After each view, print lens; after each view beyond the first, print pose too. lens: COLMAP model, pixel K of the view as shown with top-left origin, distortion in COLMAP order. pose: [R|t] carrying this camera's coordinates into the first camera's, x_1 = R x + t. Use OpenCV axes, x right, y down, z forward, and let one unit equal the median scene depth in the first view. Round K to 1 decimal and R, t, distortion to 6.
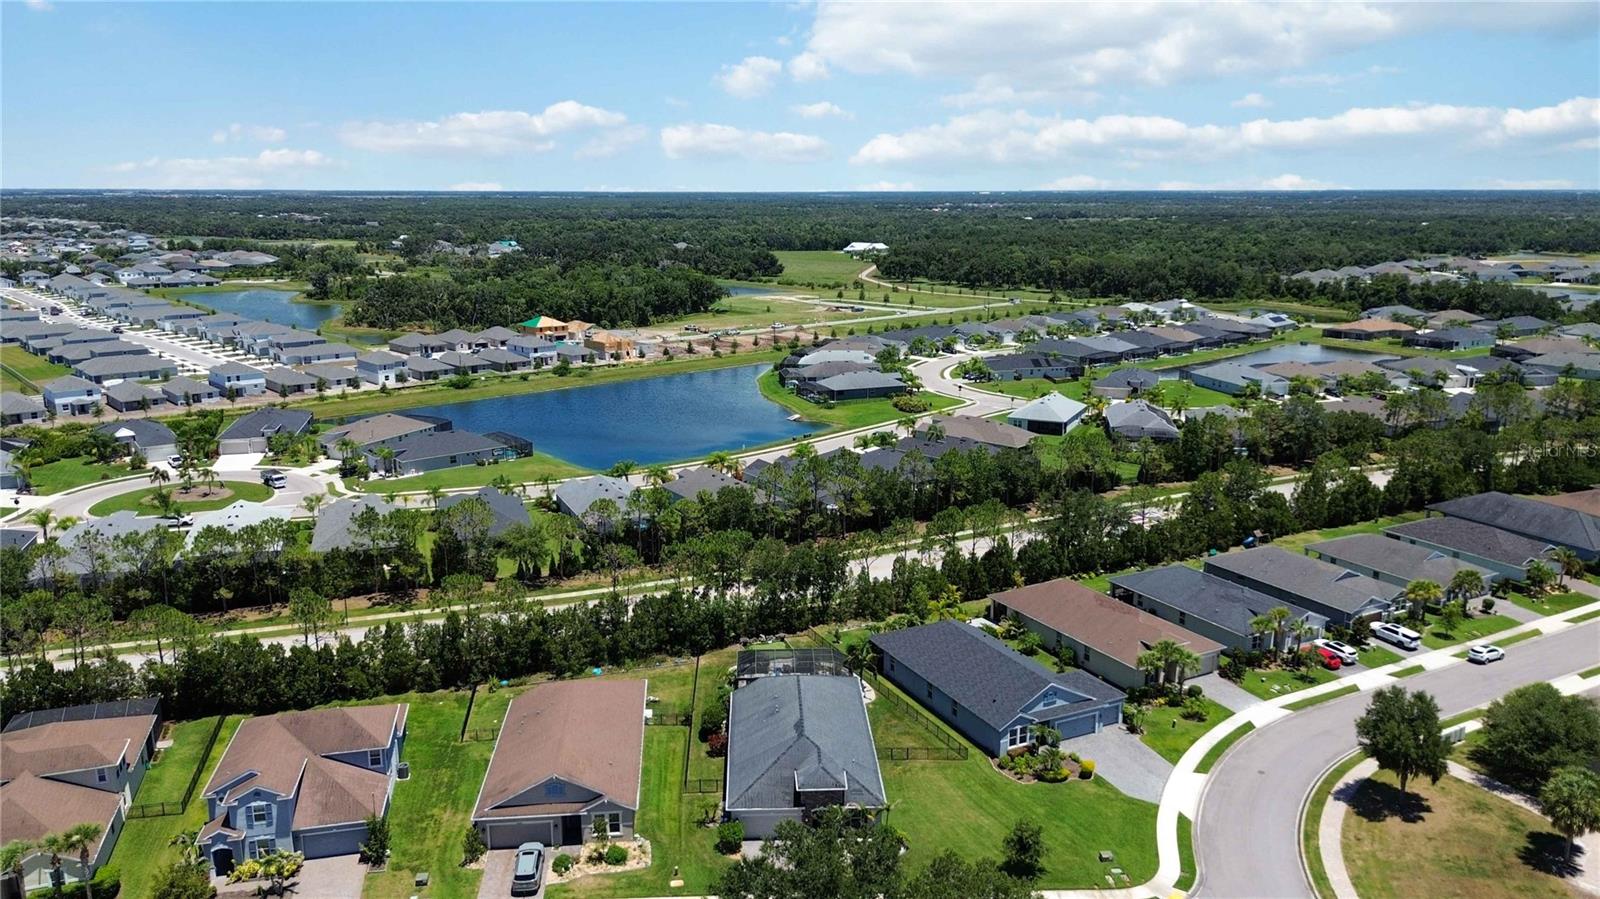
lens RADIAL K [[1143.1, 0, 794.0], [0, 1143.1, 433.0], [0, 0, 1]] dist [0.062433, -0.060696]
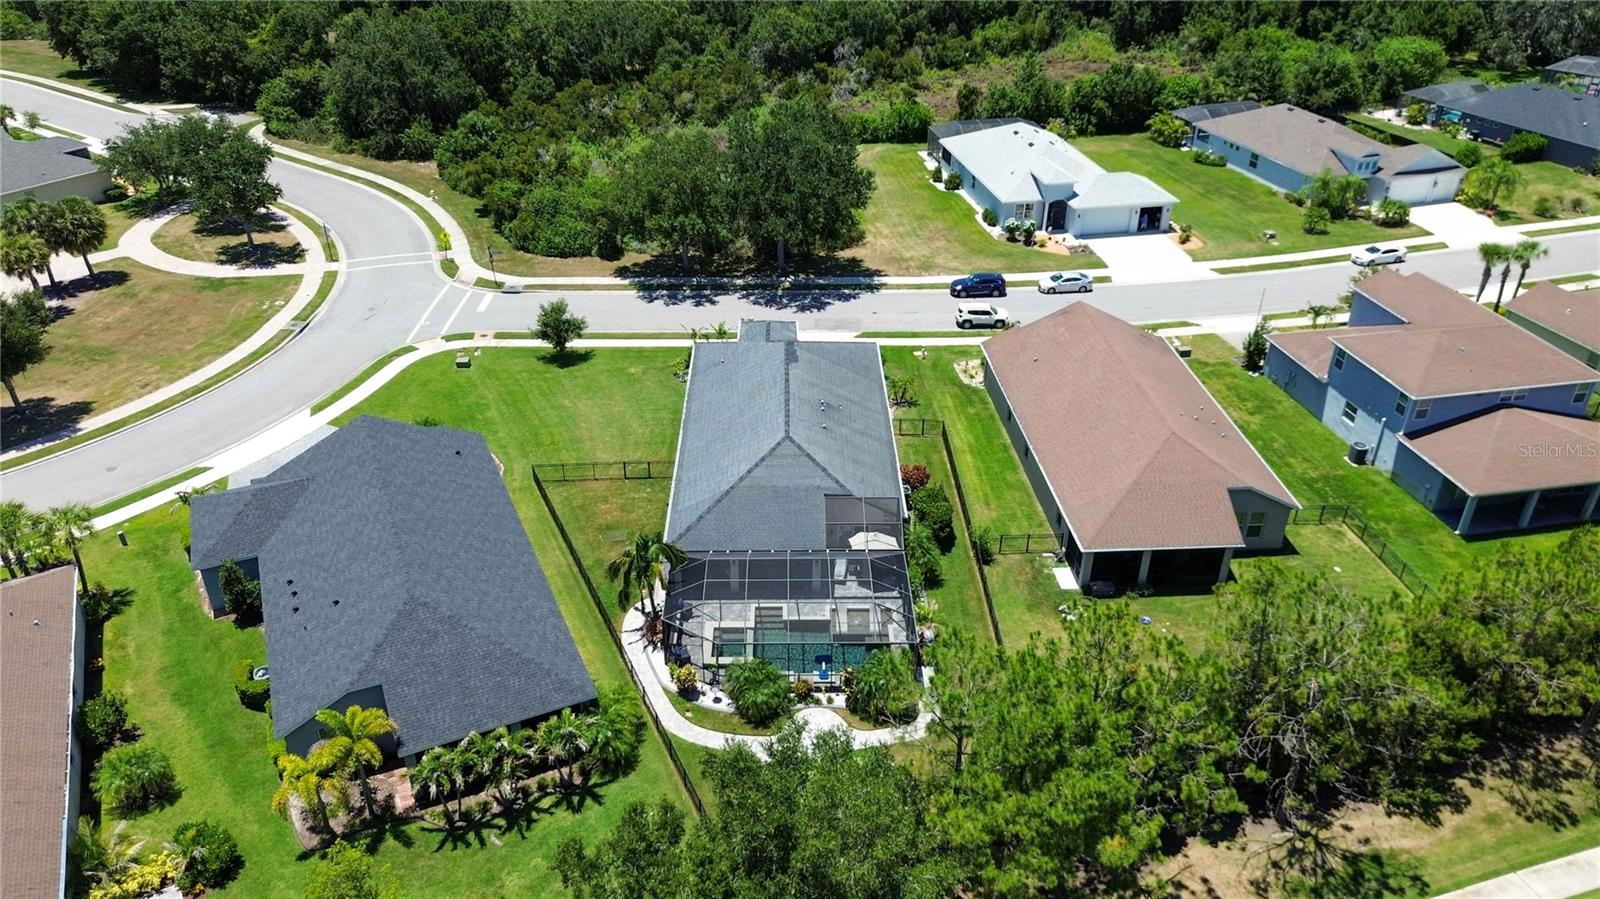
lens RADIAL K [[1143.1, 0, 791.3], [0, 1143.1, 450.2], [0, 0, 1]] dist [0.062433, -0.060696]
pose [[-0.999616, -0.015118, 0.023234, -0.012379], [0.004723, 0.733039, 0.680170, -0.170709], [-0.027314, 0.680019, -0.732686, 1.419677]]
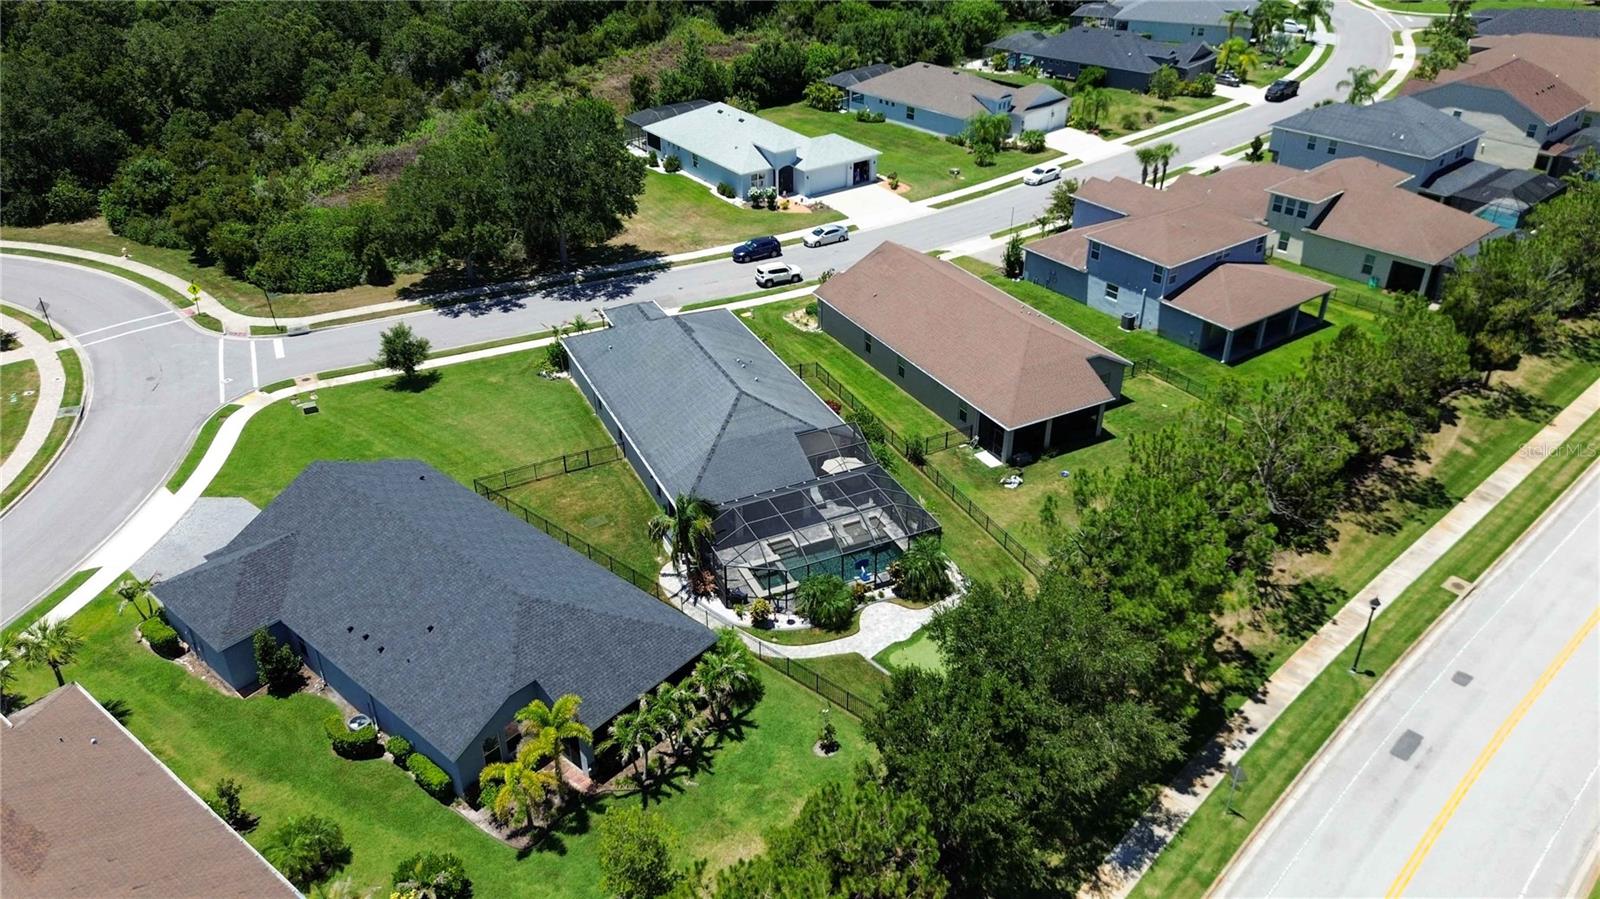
lens RADIAL K [[1143.1, 0, 792.9], [0, 1143.1, 456.1], [0, 0, 1]] dist [0.062433, -0.060696]
pose [[-0.920144, 0.207878, -0.331846, 0.190771], [-0.075135, 0.737980, 0.670627, -0.182001], [0.384305, 0.642006, -0.663429, 1.444251]]
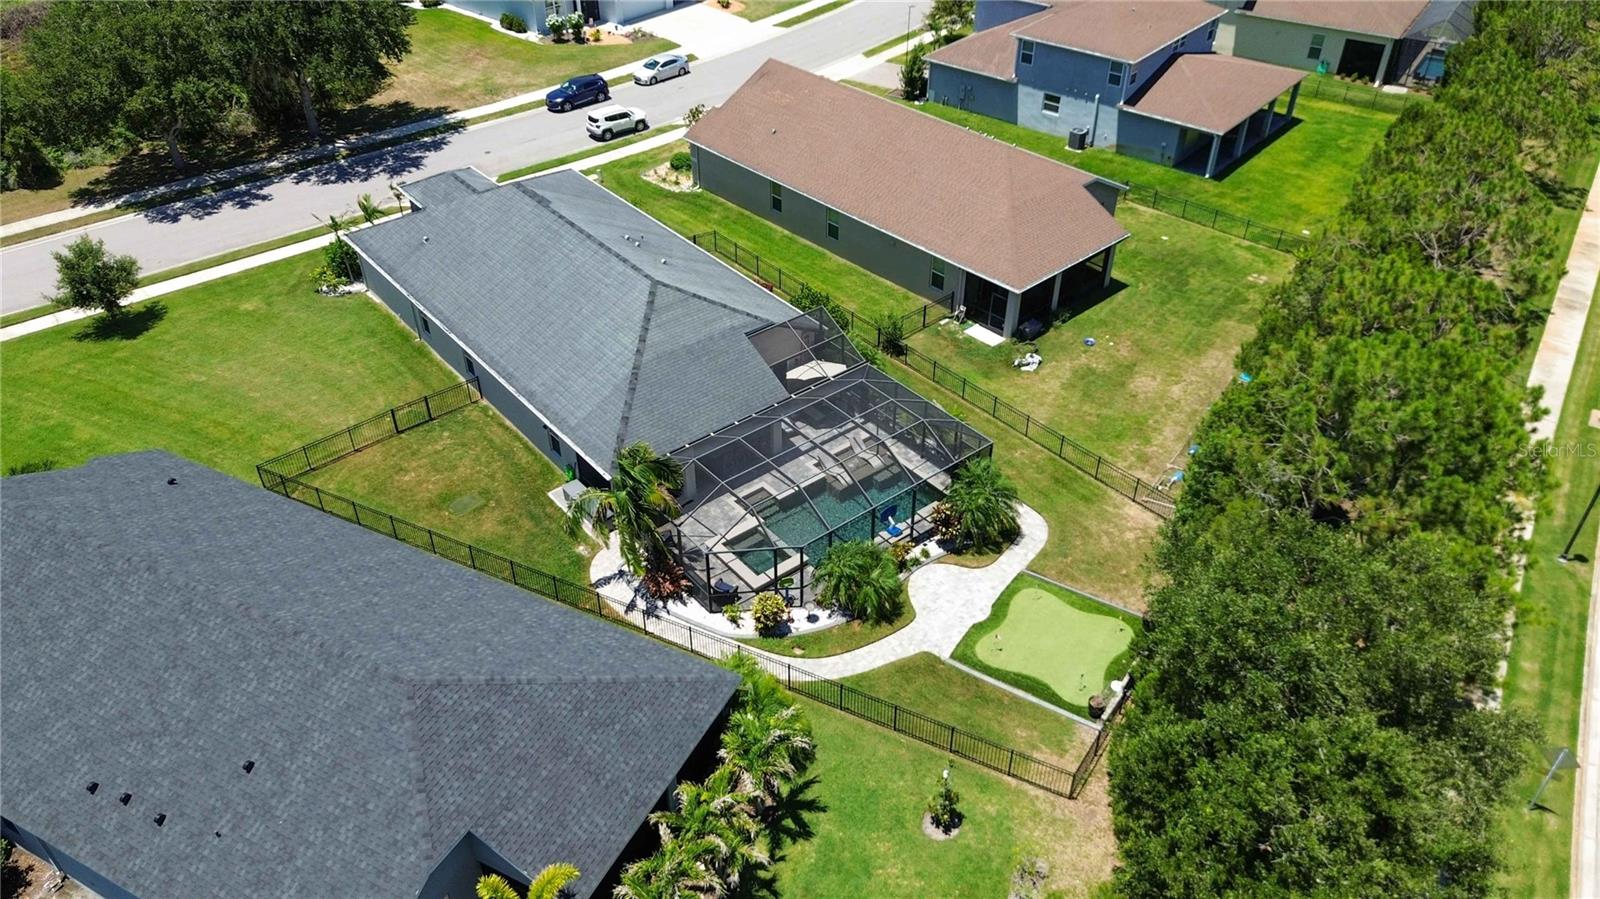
lens RADIAL K [[1143.1, 0, 794.2], [0, 1143.1, 452.4], [0, 0, 1]] dist [0.062433, -0.060696]
pose [[-0.800513, 0.366475, -0.474210, 0.185010], [-0.118749, 0.678574, 0.724870, -0.057747], [0.587433, 0.636580, -0.499689, 1.279125]]
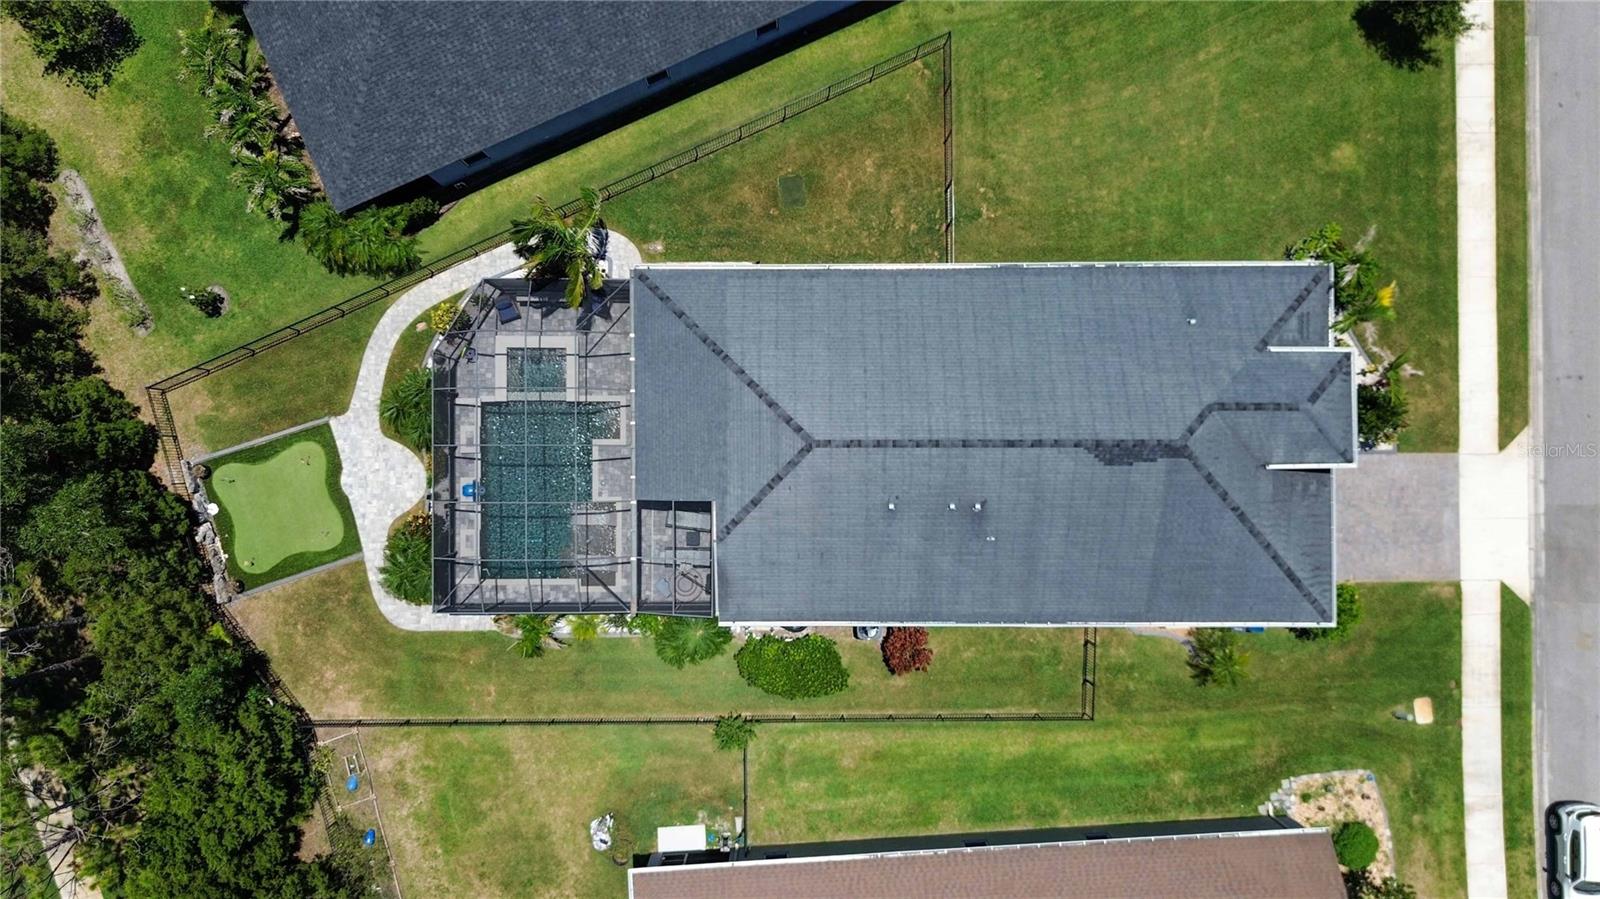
lens RADIAL K [[1143.1, 0, 790.5], [0, 1143.1, 443.8], [0, 0, 1]] dist [0.062433, -0.060696]
pose [[0.033536, -0.999329, 0.014694, -0.002336], [0.206818, 0.021323, 0.978147, -0.126361], [-0.977804, -0.029765, 0.207395, 0.933439]]
